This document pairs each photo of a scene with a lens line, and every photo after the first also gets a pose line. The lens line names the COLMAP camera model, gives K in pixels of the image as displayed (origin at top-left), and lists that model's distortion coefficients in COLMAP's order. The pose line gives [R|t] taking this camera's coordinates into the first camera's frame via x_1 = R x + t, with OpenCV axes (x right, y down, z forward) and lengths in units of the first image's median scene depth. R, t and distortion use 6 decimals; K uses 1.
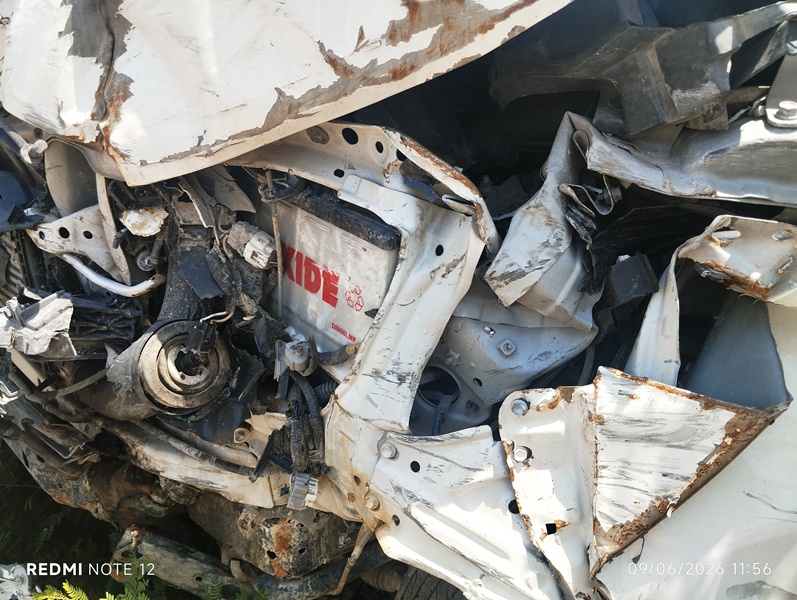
lens RADIAL K [[609.6, 0, 398.6], [0, 609.6, 277.1], [0, 0, 1]] dist [0.006773, 0.001351]
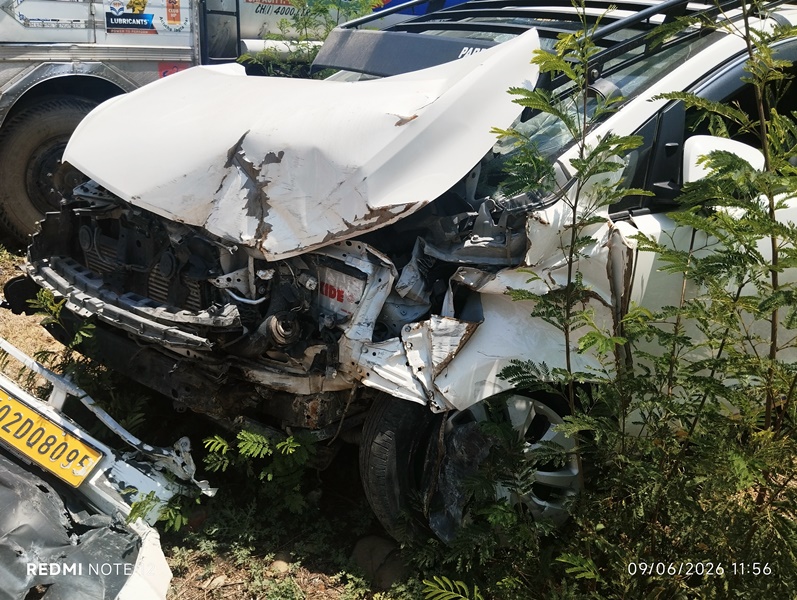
lens RADIAL K [[609.6, 0, 398.6], [0, 609.6, 277.1], [0, 0, 1]] dist [0.006773, 0.001351]
pose [[0.989160, -0.029859, 0.143773, -0.270615], [0.041295, 0.996158, -0.077229, 0.174147], [-0.140914, 0.082329, 0.986593, -1.964748]]
